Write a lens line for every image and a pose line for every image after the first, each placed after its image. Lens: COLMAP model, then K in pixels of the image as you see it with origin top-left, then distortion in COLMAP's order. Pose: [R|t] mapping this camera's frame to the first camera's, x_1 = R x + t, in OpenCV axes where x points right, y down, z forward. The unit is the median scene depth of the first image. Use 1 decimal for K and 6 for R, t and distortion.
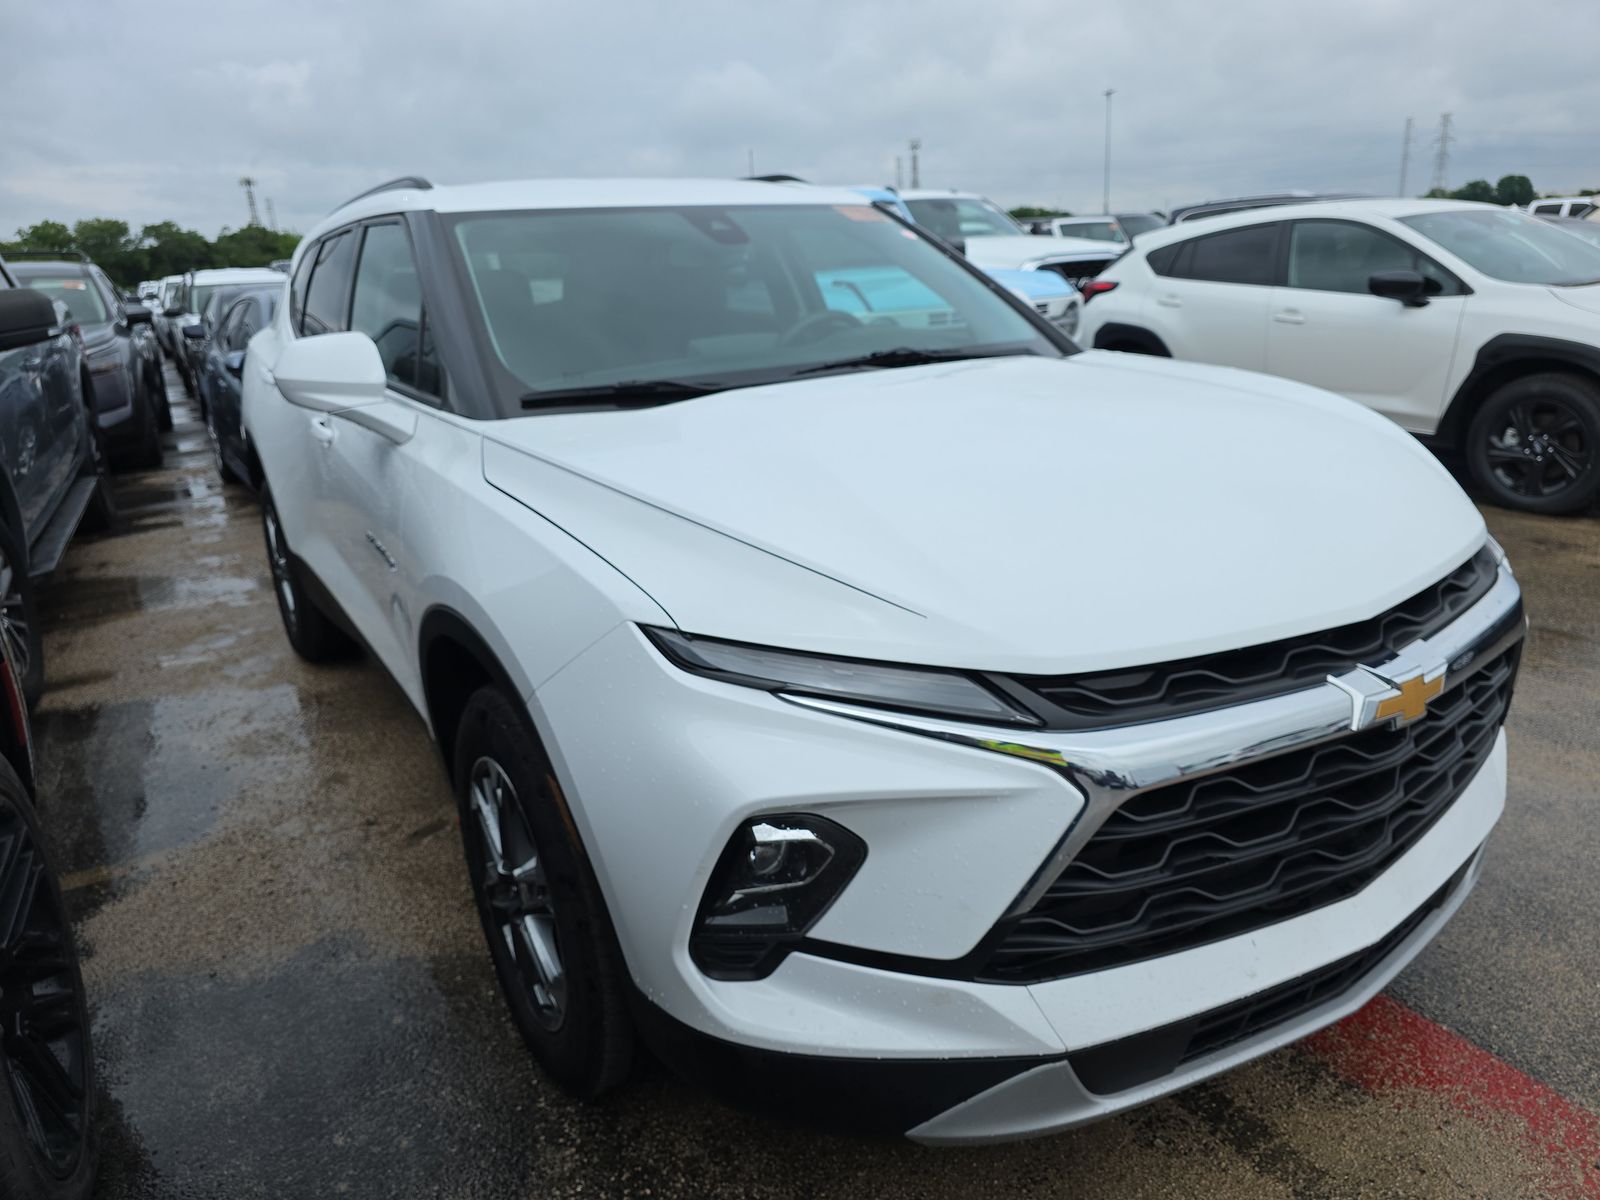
lens RADIAL K [[1269.4, 0, 806.7], [0, 1269.4, 597.9], [0, 0, 1]] dist [0.109678, -0.147304]
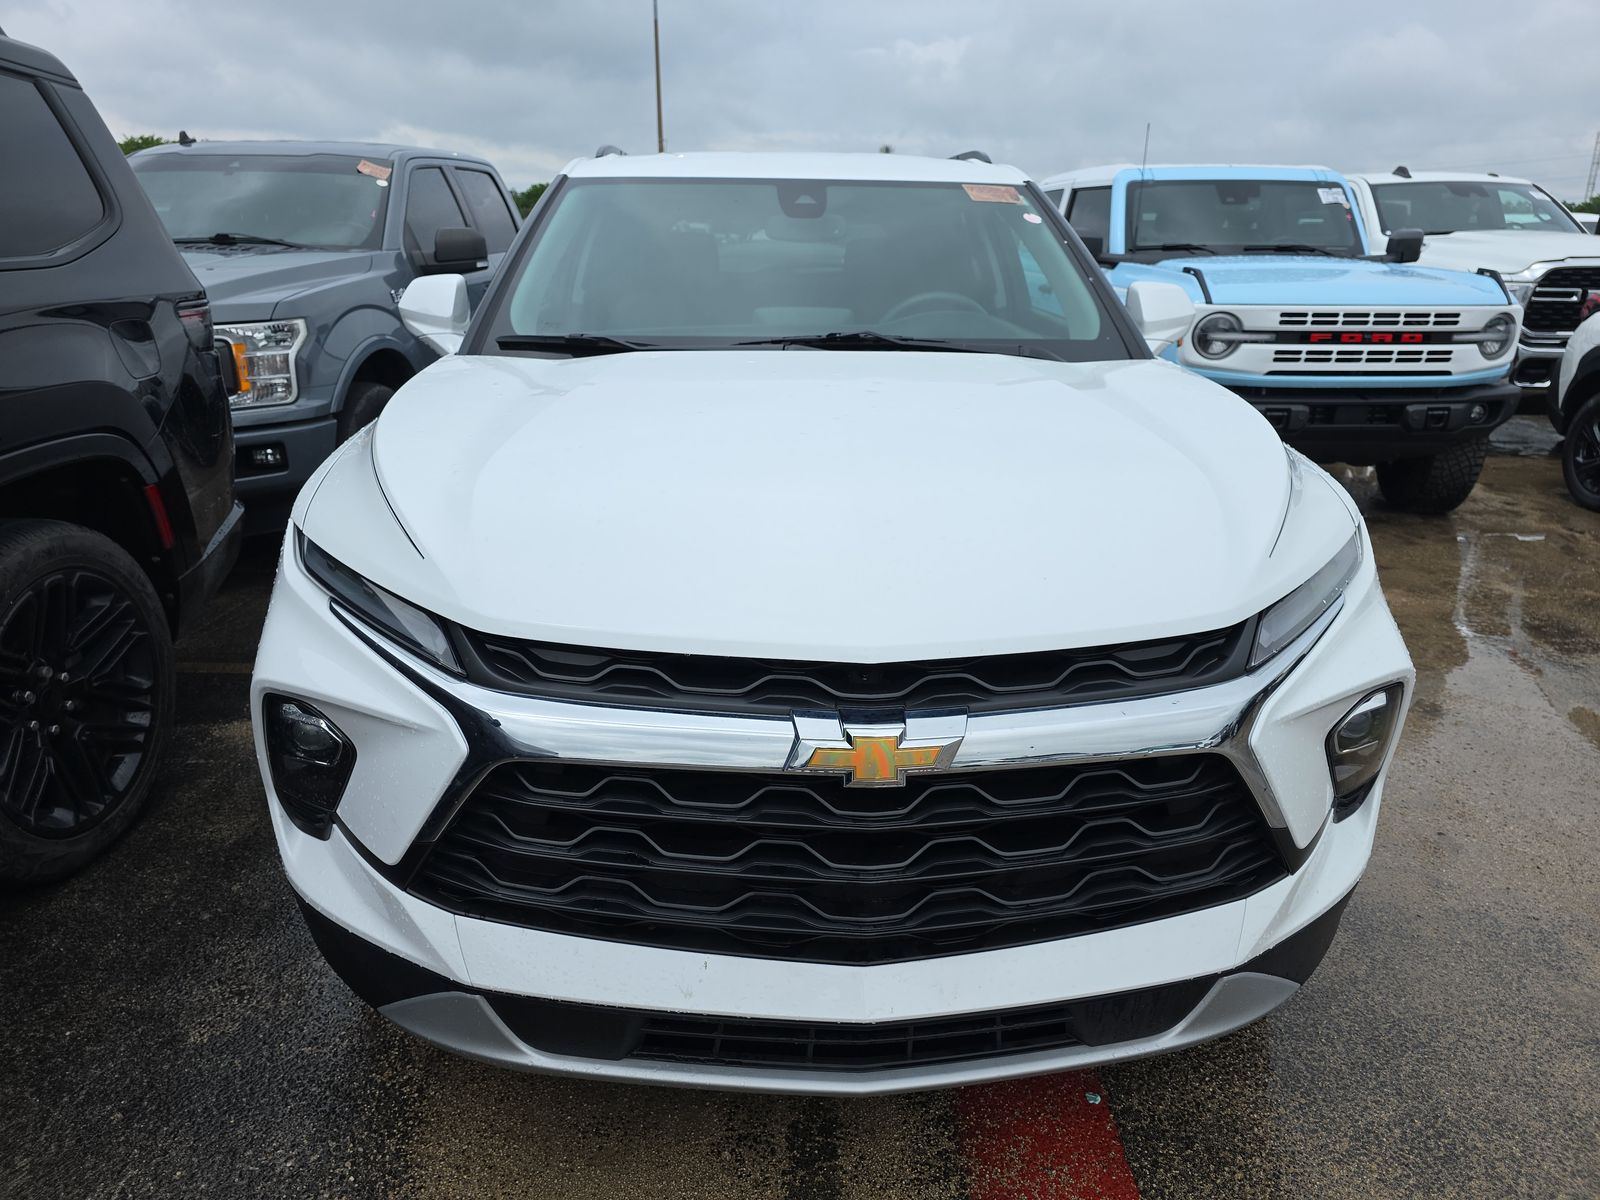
lens RADIAL K [[1269.4, 0, 806.7], [0, 1269.4, 597.9], [0, 0, 1]] dist [0.109678, -0.147304]
pose [[0.829692, 0.205292, -0.519102, 0.710419], [-0.194113, 0.977991, 0.076515, -0.074718], [0.523385, 0.037280, 0.851281, 0.176752]]
